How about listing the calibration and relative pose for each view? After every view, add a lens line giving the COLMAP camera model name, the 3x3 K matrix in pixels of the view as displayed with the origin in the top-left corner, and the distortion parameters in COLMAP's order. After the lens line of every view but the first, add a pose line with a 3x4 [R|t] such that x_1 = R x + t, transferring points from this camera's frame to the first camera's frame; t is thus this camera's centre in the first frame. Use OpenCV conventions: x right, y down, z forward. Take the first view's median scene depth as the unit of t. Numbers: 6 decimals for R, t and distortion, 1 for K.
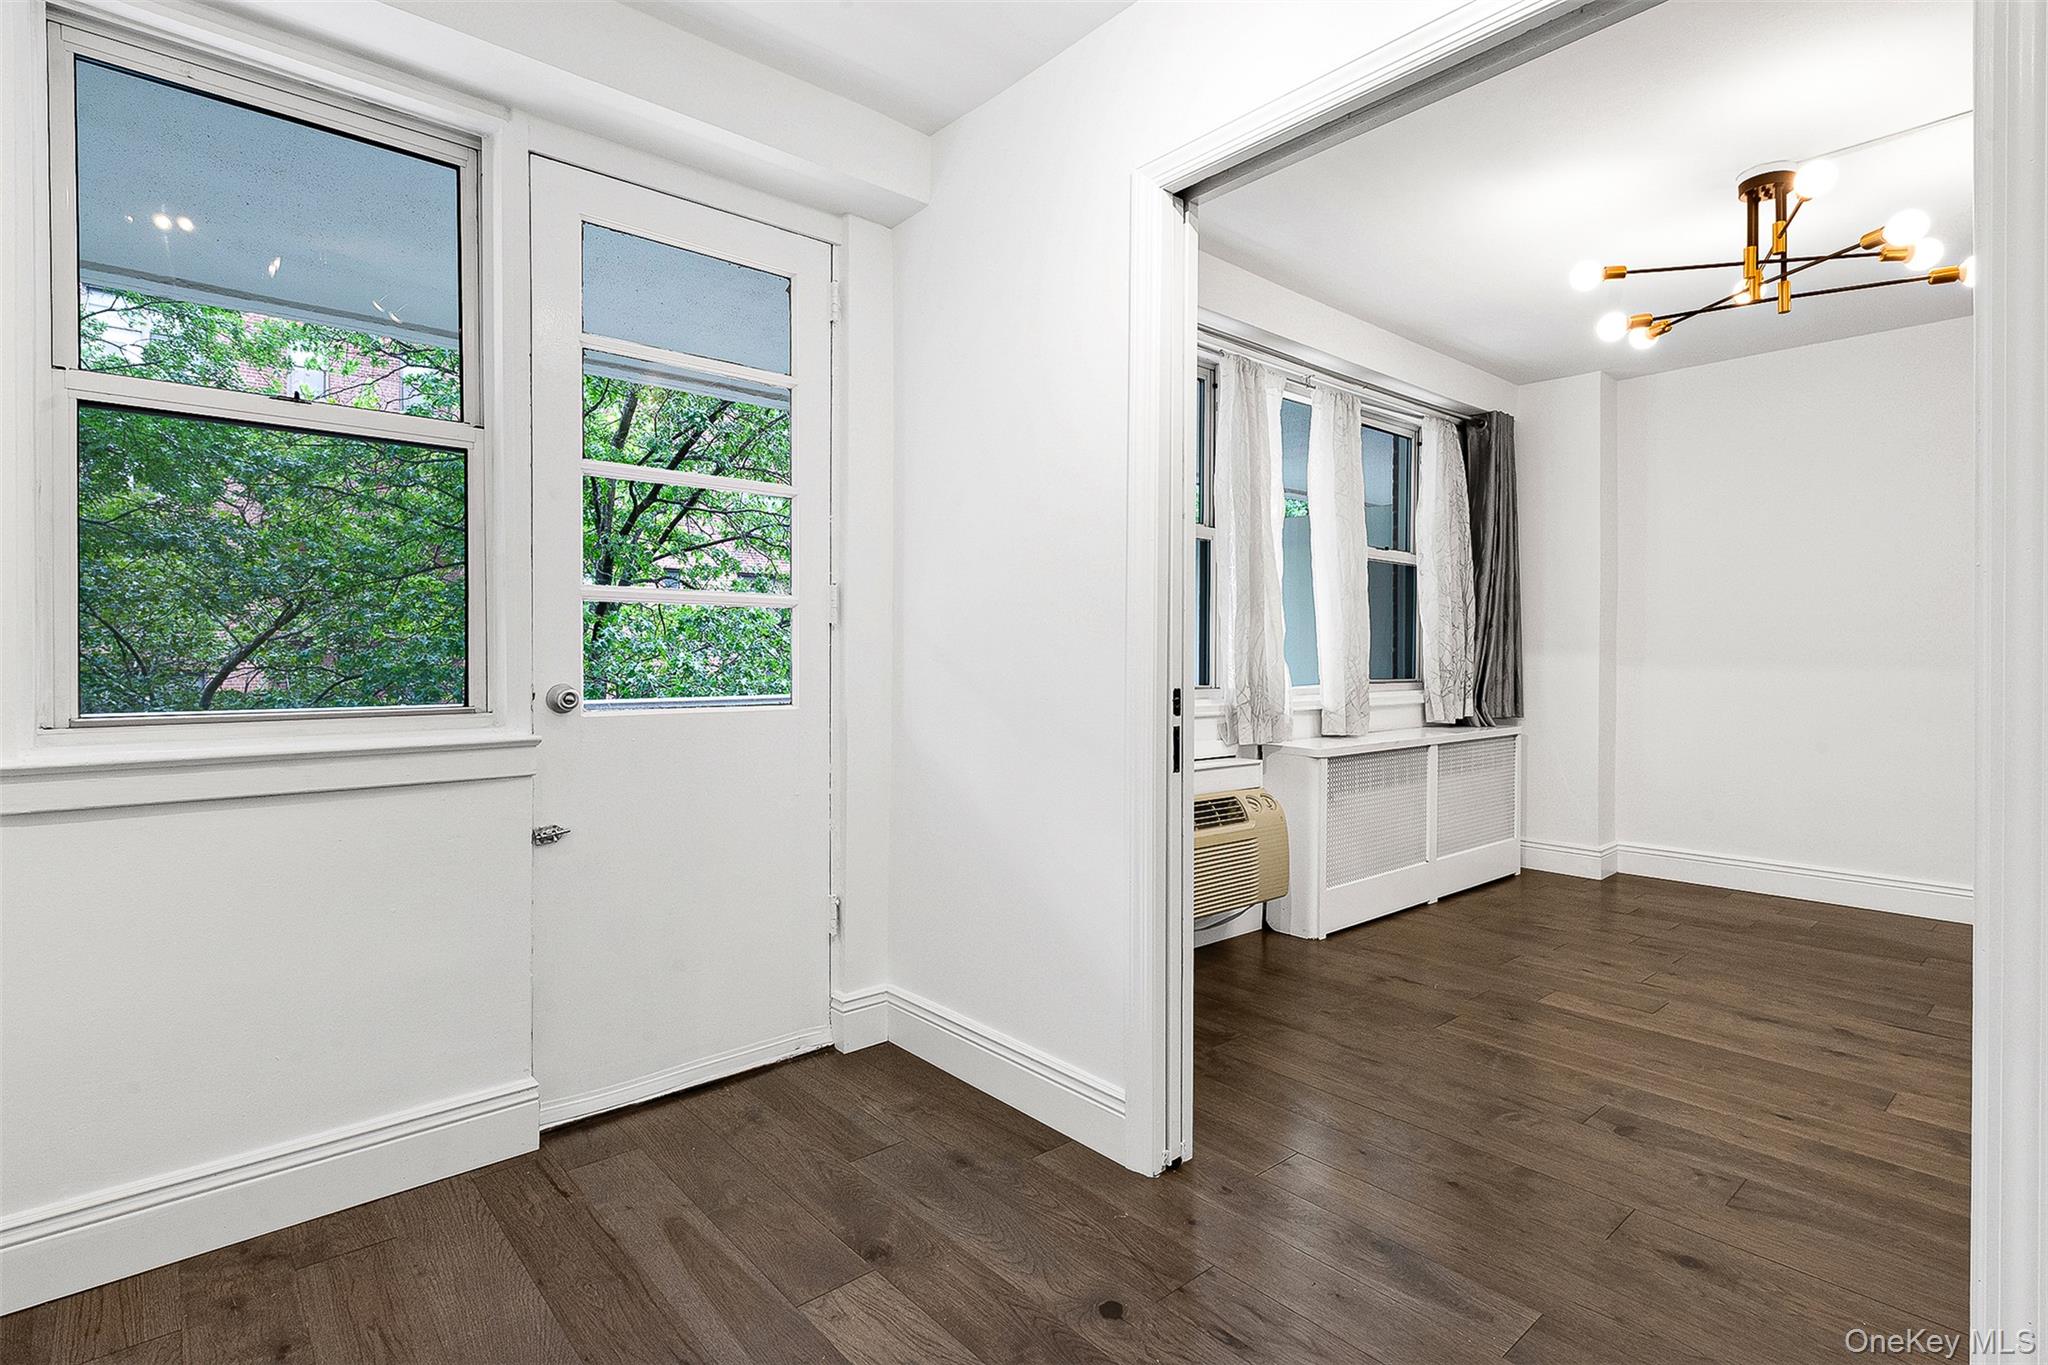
lens RADIAL K [[986.1, 0, 993.5], [0, 986.1, 670.7], [0, 0, 1]] dist [0.002647, -0.000747]
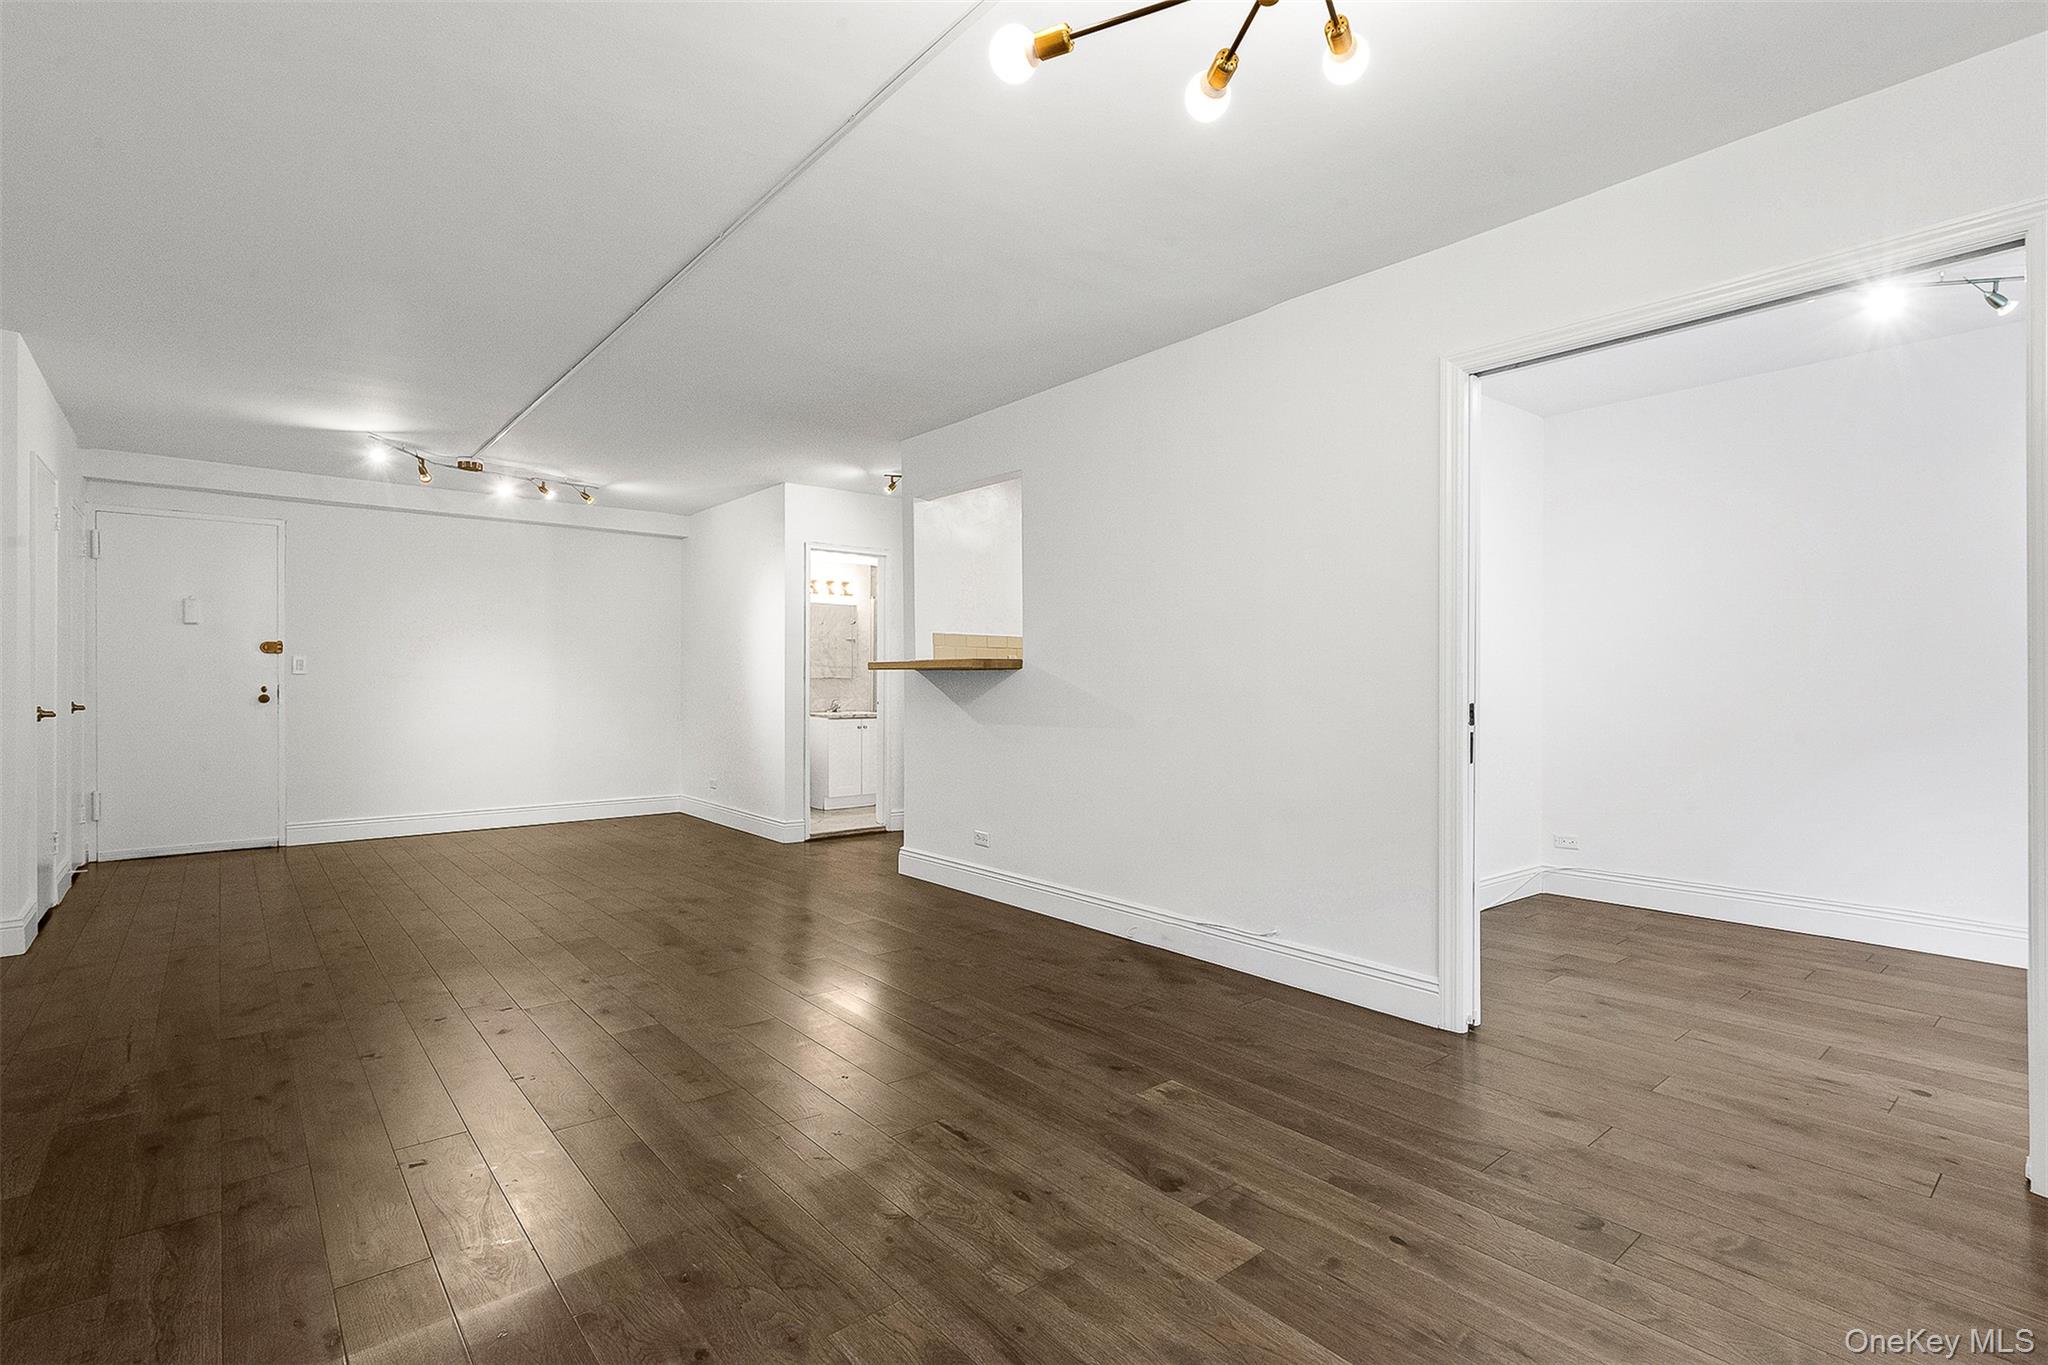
lens RADIAL K [[948.6, 0, 1022.7], [0, 948.6, 673.1], [0, 0, 1]] dist [0.010304, -0.007090]
pose [[-0.999996, -0.000290, -0.002952, 0.884052], [-0.000293, 0.999999, 0.001145, -0.017877], [0.002952, 0.001146, -0.999995, 1.420023]]
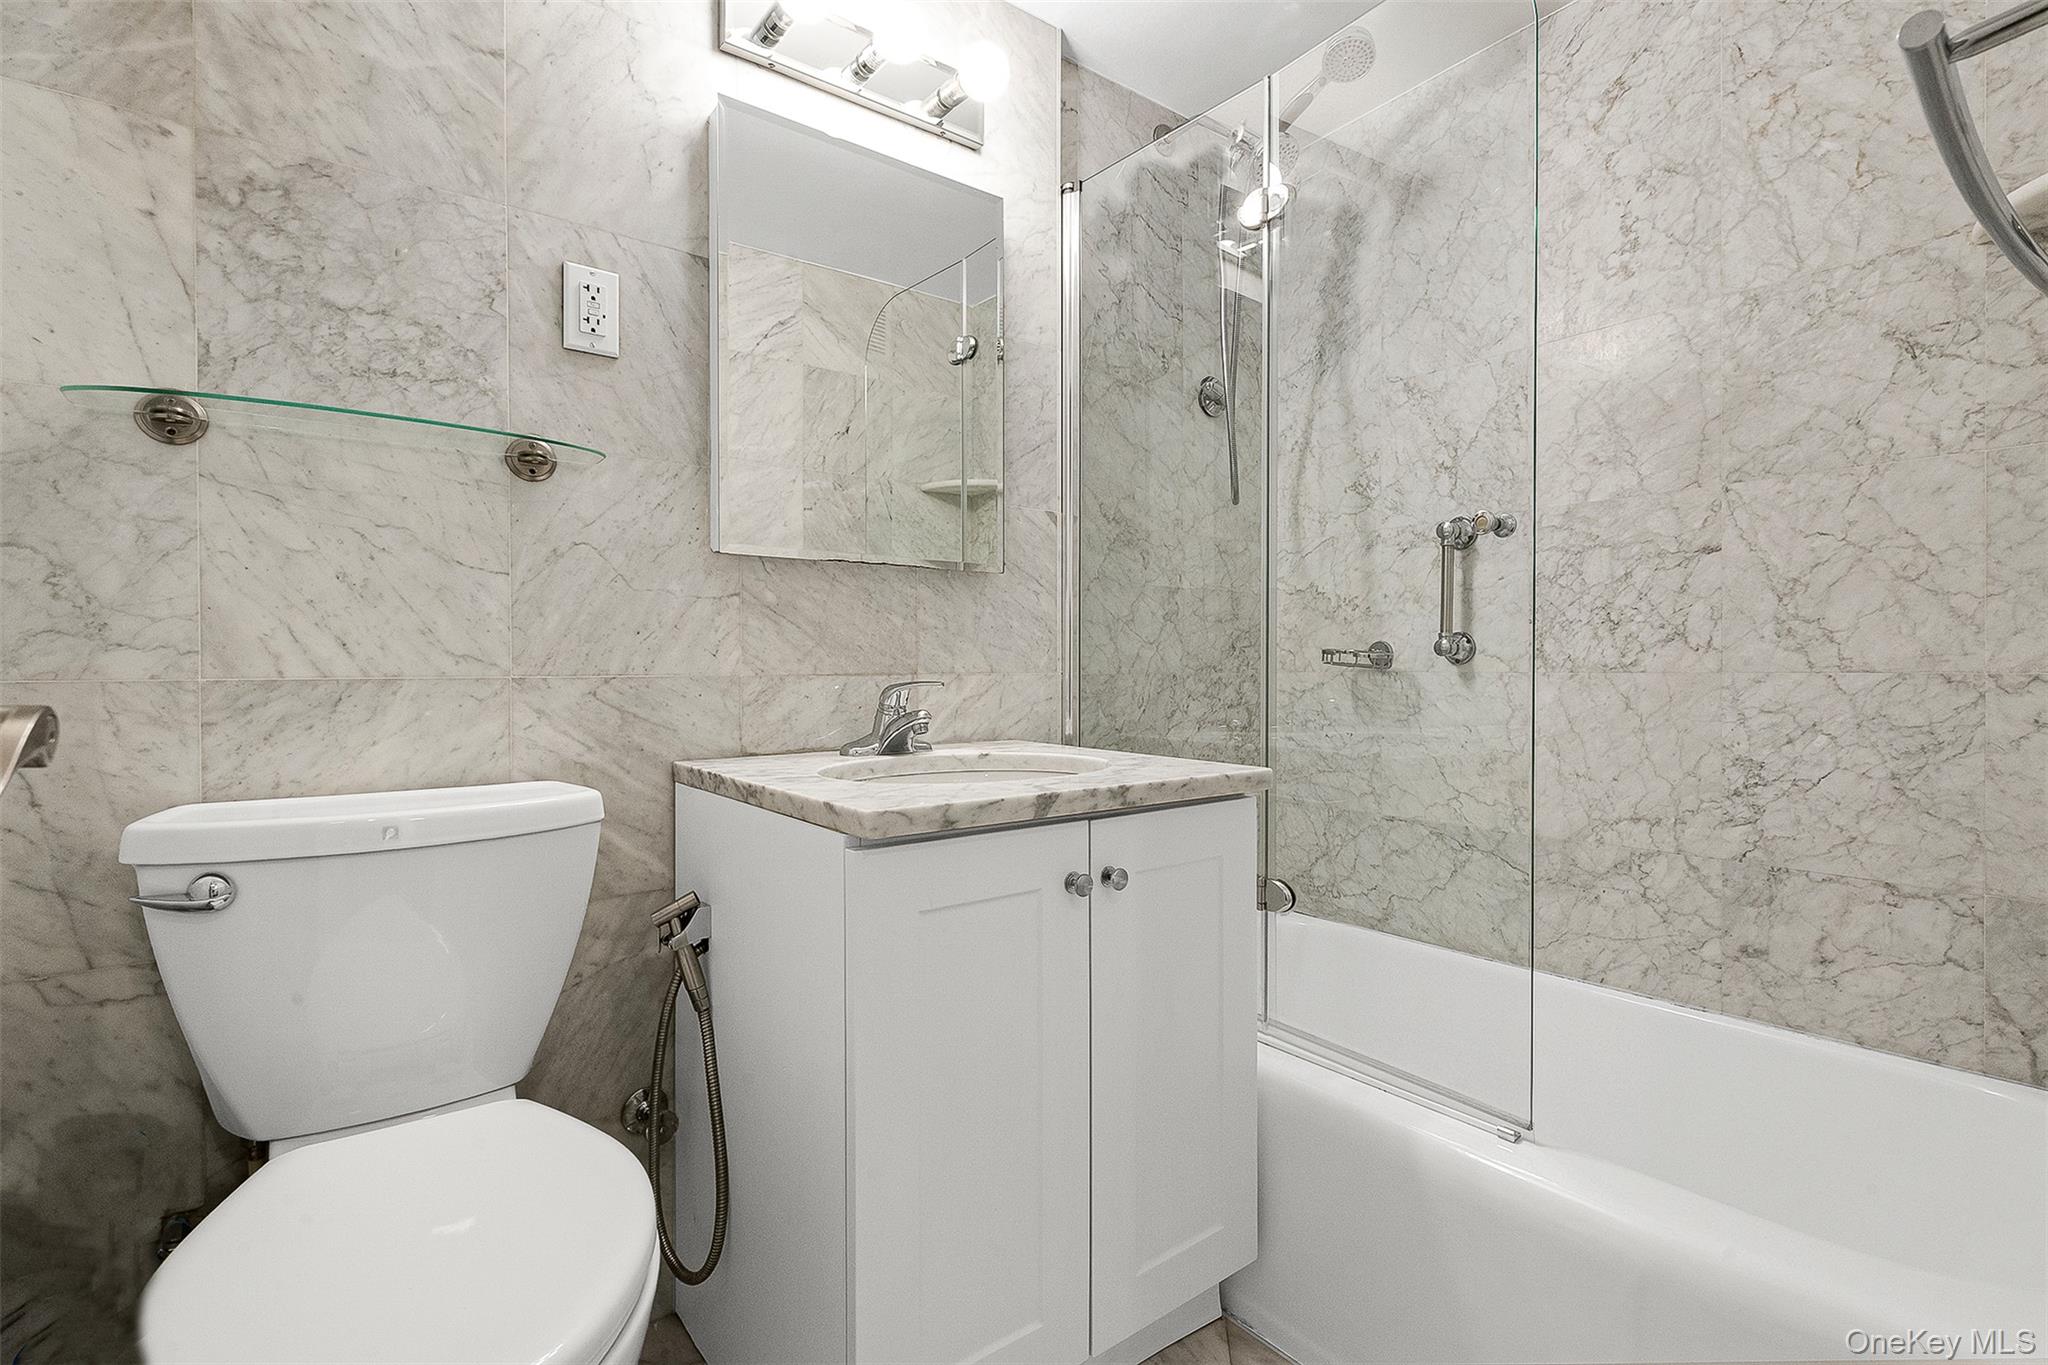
lens RADIAL K [[986.1, 0, 993.5], [0, 986.1, 670.7], [0, 0, 1]] dist [0.002647, -0.000747]
pose [[-0.996689, 0.002519, 0.081264, 1.347656], [0.003929, 0.999844, 0.017196, 0.050521], [-0.081208, 0.017459, -0.996544, -0.925445]]
